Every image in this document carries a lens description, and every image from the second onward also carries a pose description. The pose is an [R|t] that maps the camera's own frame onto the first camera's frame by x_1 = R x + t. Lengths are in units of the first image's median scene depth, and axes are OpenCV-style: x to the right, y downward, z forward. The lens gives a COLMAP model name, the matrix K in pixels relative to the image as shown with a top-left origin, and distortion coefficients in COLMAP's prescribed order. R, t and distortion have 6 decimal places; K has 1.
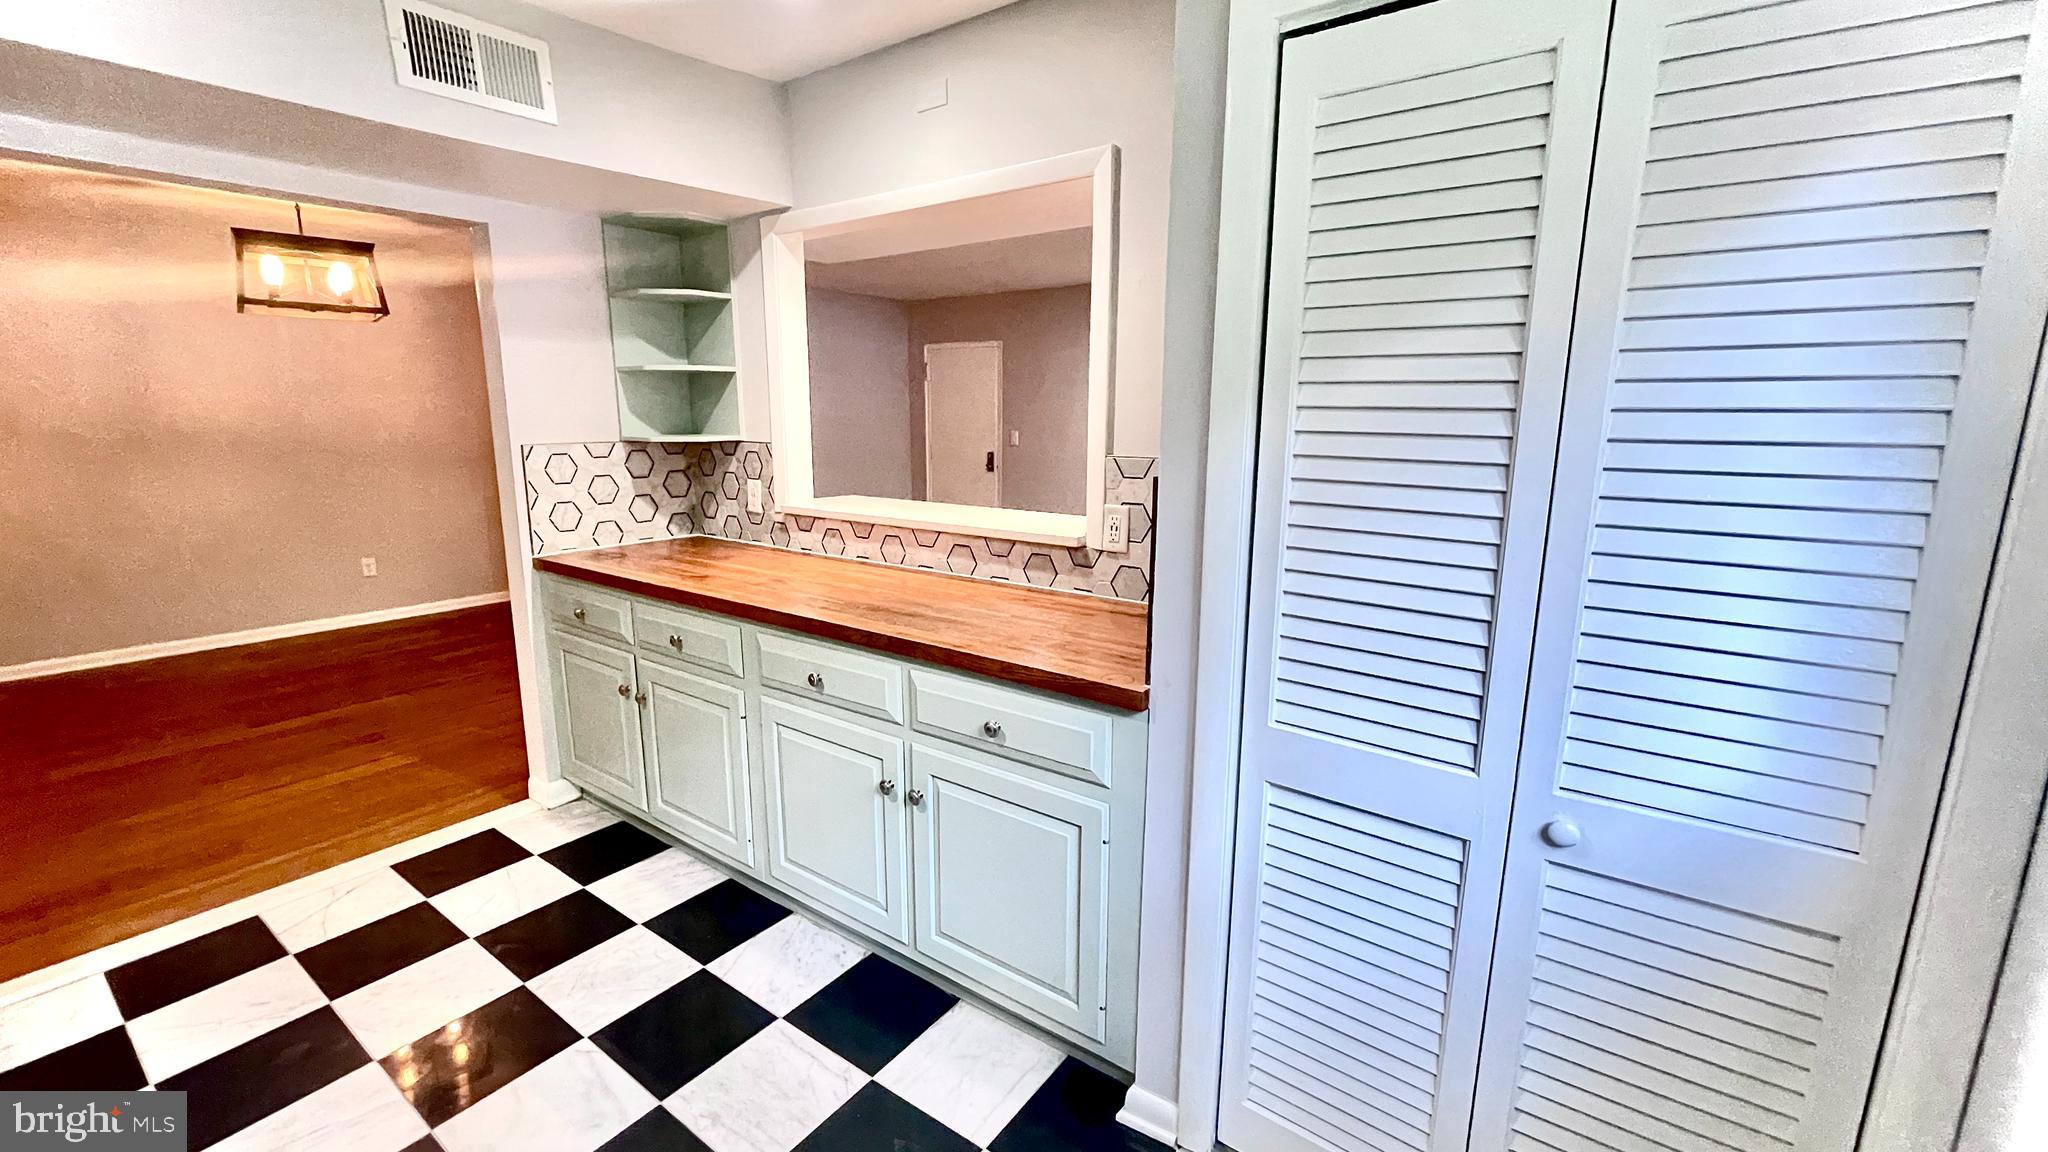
lens RADIAL K [[832.0, 0, 1031.0], [0, 832.0, 572.2], [0, 0, 1]] dist [-0.002329, -0.000046]
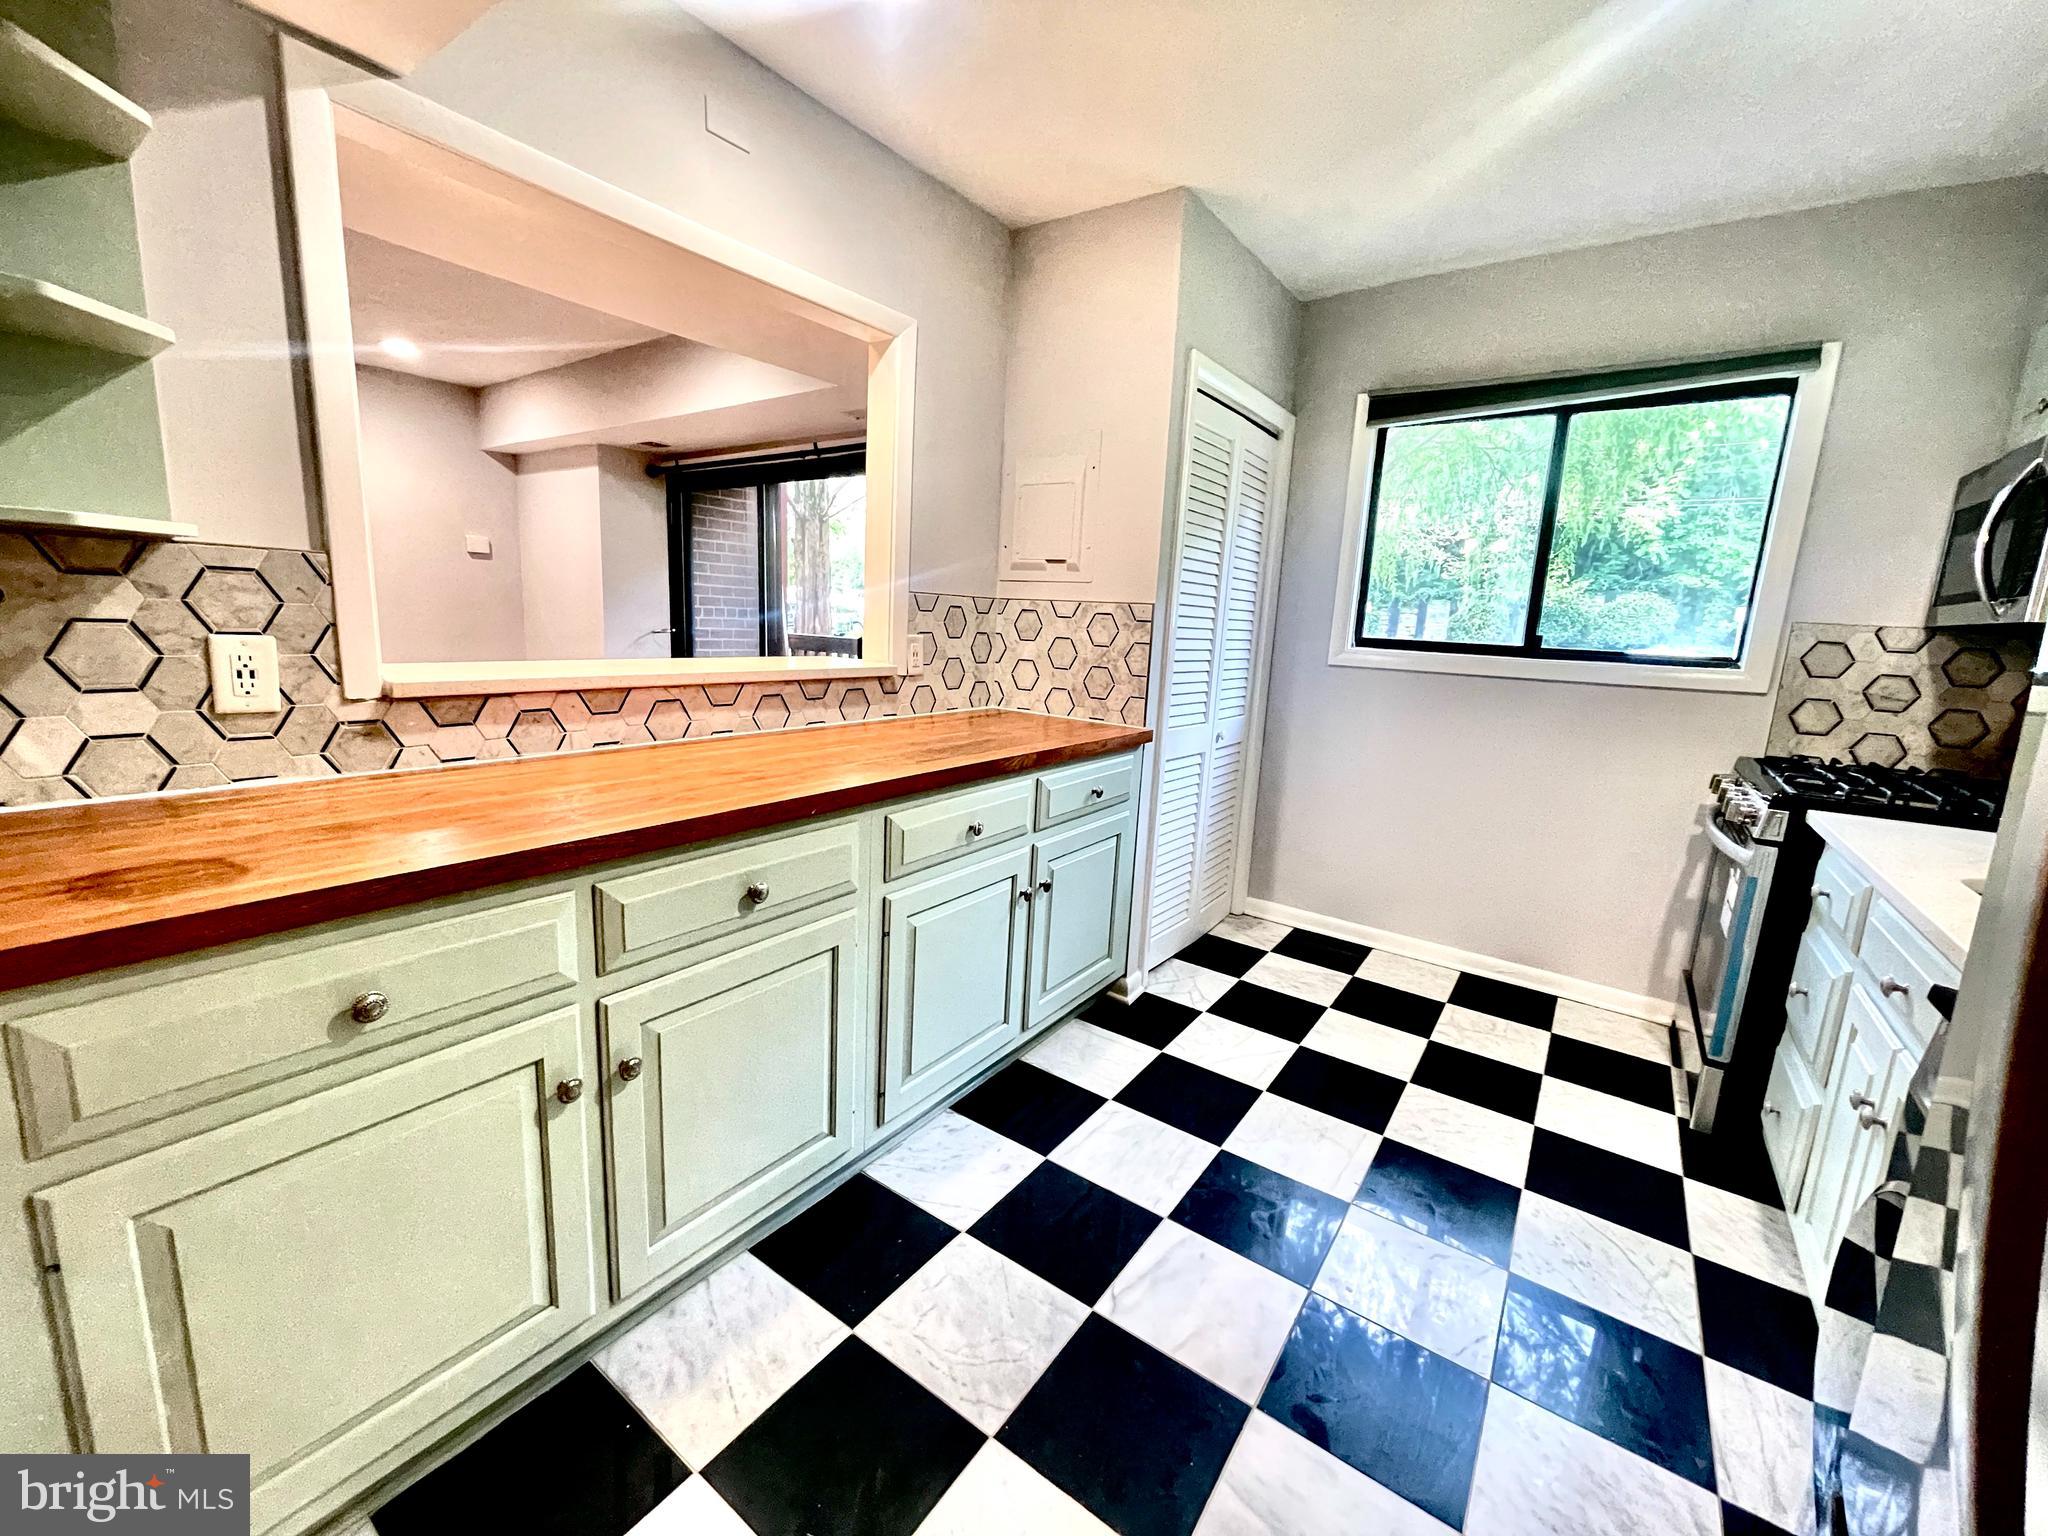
lens RADIAL K [[831.4, 0, 1029.0], [0, 831.4, 768.4], [0, 0, 1]] dist [0.002180, -0.000054]
pose [[-0.007753, -0.189410, 0.981867, -0.921446], [0.143053, 0.971587, 0.188557, -0.081442], [-0.989685, 0.141921, 0.019563, 0.723913]]
